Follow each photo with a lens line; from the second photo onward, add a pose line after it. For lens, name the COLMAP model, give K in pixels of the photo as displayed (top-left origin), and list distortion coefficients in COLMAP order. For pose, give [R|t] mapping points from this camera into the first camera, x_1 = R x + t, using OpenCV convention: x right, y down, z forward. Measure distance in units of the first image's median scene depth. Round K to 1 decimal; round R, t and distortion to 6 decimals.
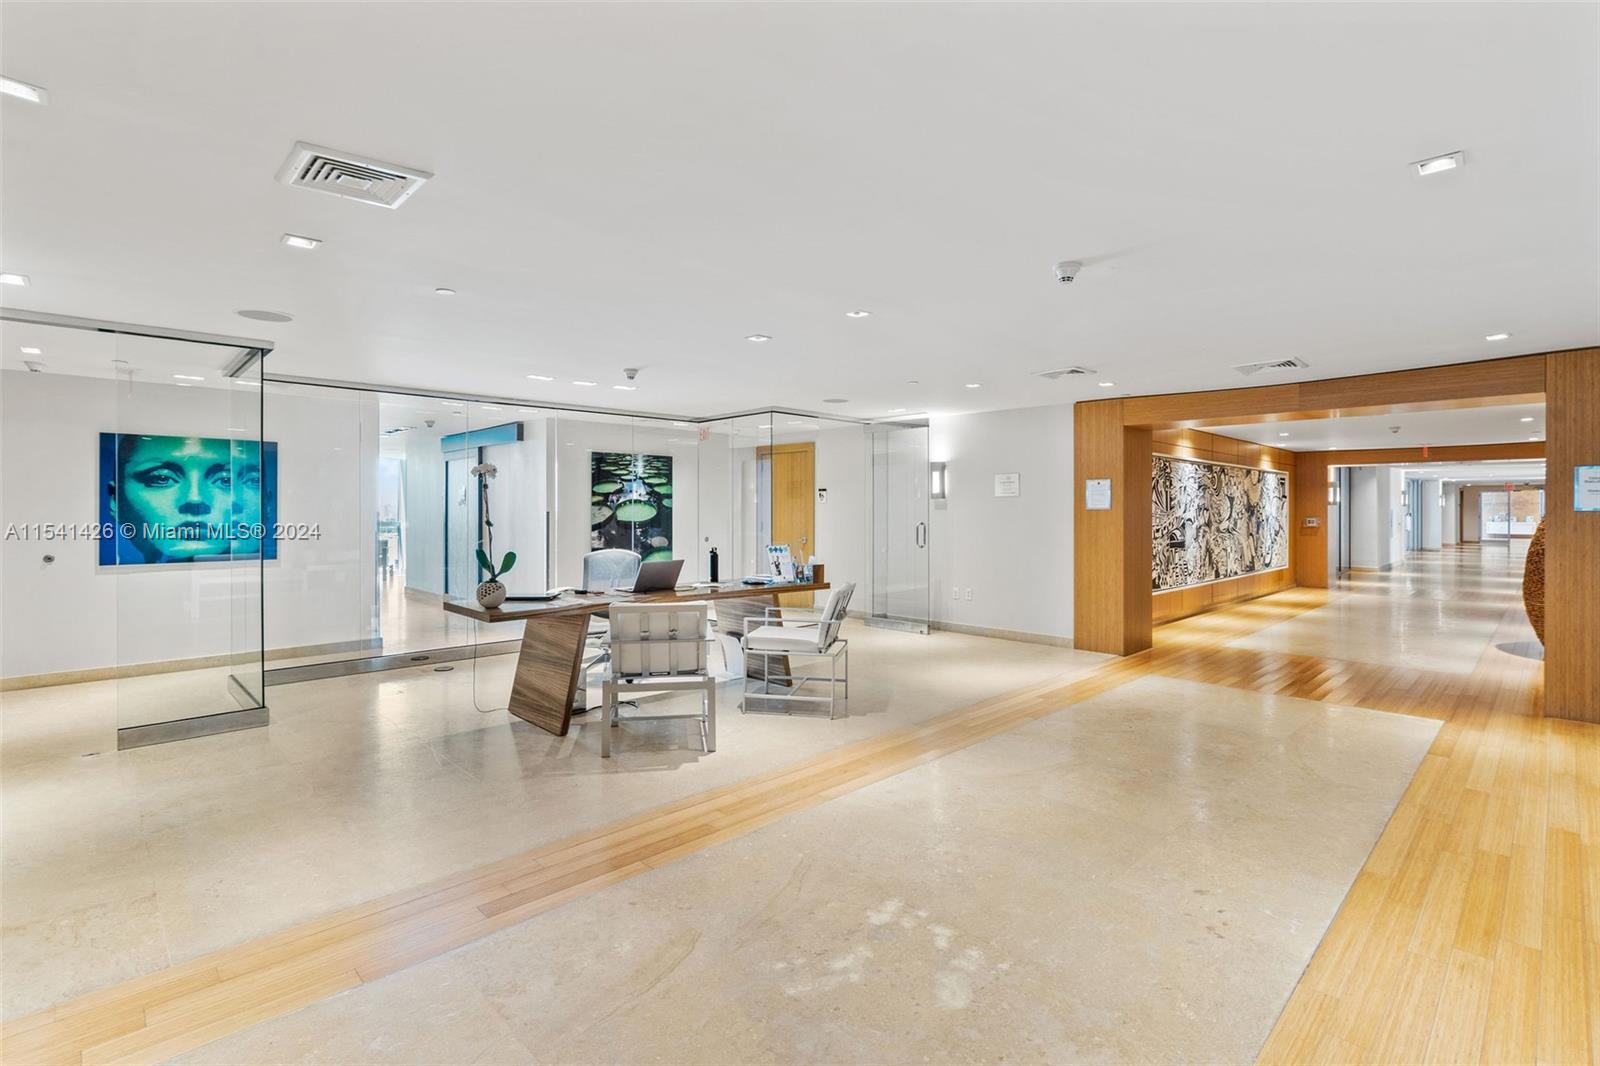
lens RADIAL K [[731.8, 0, 799.2], [0, 731.8, 523.6], [0, 0, 1]] dist [-0.002394, 0.000079]
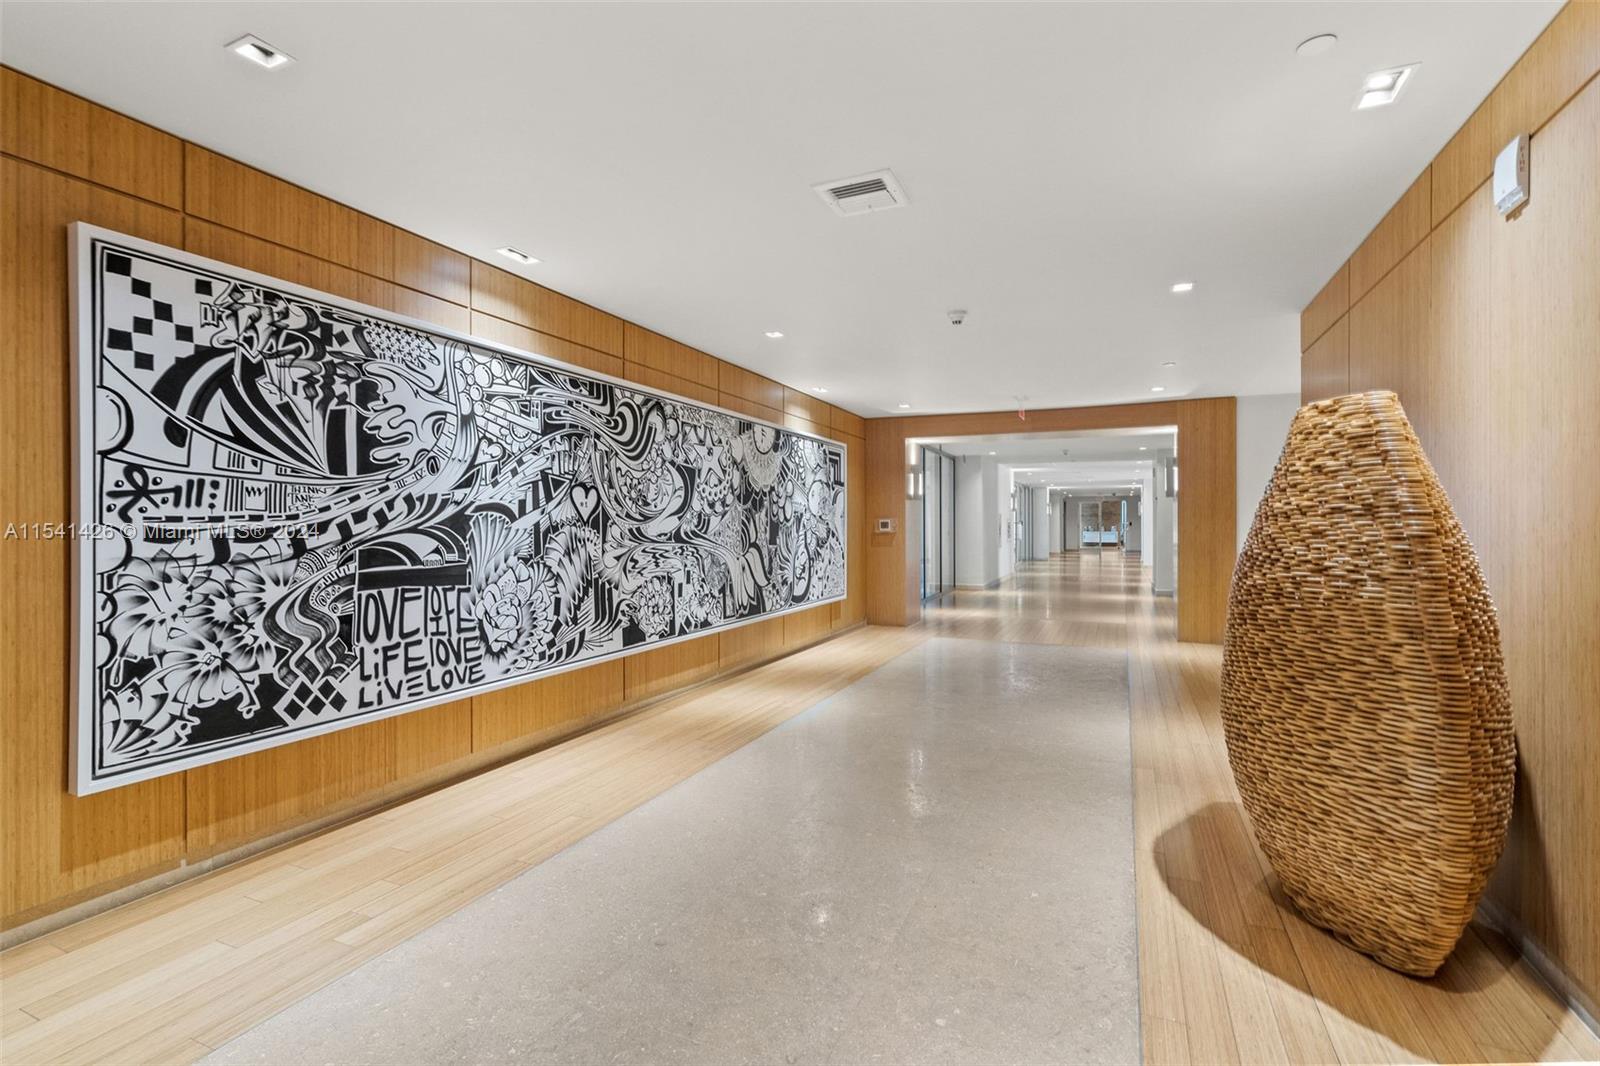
lens RADIAL K [[731.8, 0, 799.2], [0, 731.8, 523.6], [0, 0, 1]] dist [-0.002394, 0.000079]
pose [[0.925352, 0.004585, 0.379080, 0.418996], [0.001255, 0.999884, -0.015156, 0.006878], [-0.379106, 0.014500, 0.925240, 0.464432]]
